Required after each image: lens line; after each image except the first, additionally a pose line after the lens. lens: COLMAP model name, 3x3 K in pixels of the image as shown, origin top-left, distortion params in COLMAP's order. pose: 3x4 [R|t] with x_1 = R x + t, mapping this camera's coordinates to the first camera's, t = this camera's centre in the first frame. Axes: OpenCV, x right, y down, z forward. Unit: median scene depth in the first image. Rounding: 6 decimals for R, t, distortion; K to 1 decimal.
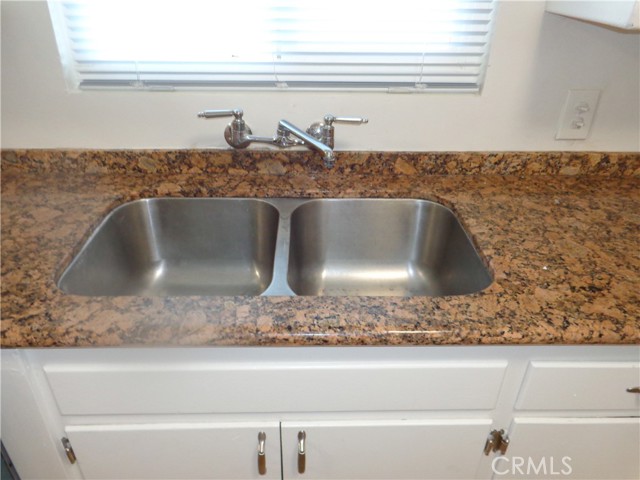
lens RADIAL K [[474.8, 0, 322.7], [0, 474.8, 243.9], [0, 0, 1]] dist [-0.008325, -0.000026]
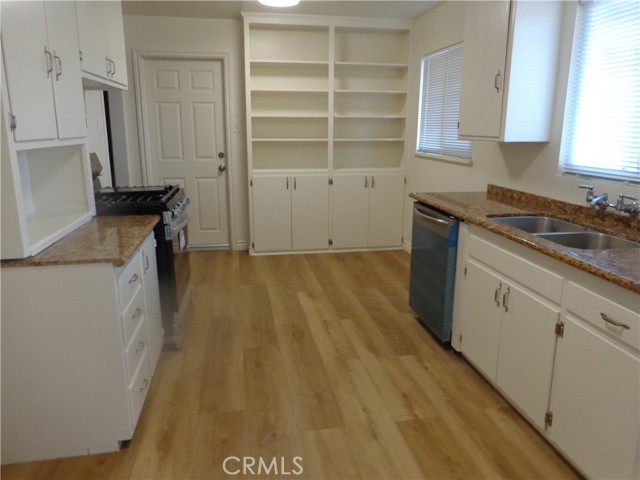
lens RADIAL K [[474.8, 0, 318.6], [0, 474.8, 235.2], [0, 0, 1]] dist [-0.008325, -0.000026]
pose [[0.140204, 0.208536, -0.967913, 1.646575], [-0.505303, 0.855750, 0.111176, 0.283481], [0.851476, 0.473502, 0.225353, -0.443072]]
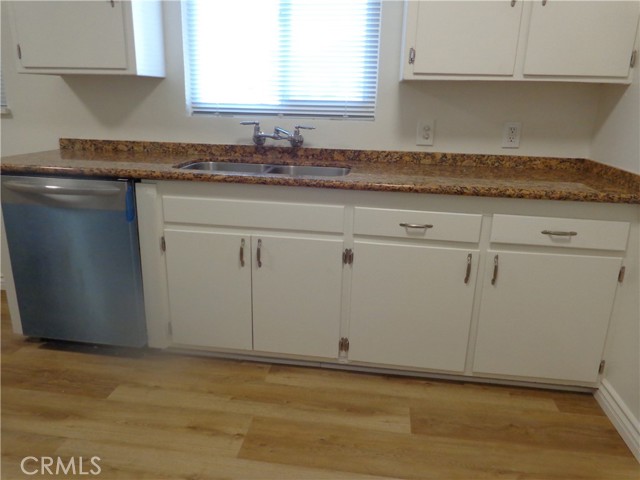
lens RADIAL K [[474.8, 0, 322.3], [0, 474.8, 240.2], [0, 0, 1]] dist [-0.008325, -0.000026]
pose [[0.985152, 0.056882, -0.161988, 0.453995], [-0.095050, 0.966432, -0.238695, 0.667705], [0.142973, 0.250548, 0.957489, -0.835947]]
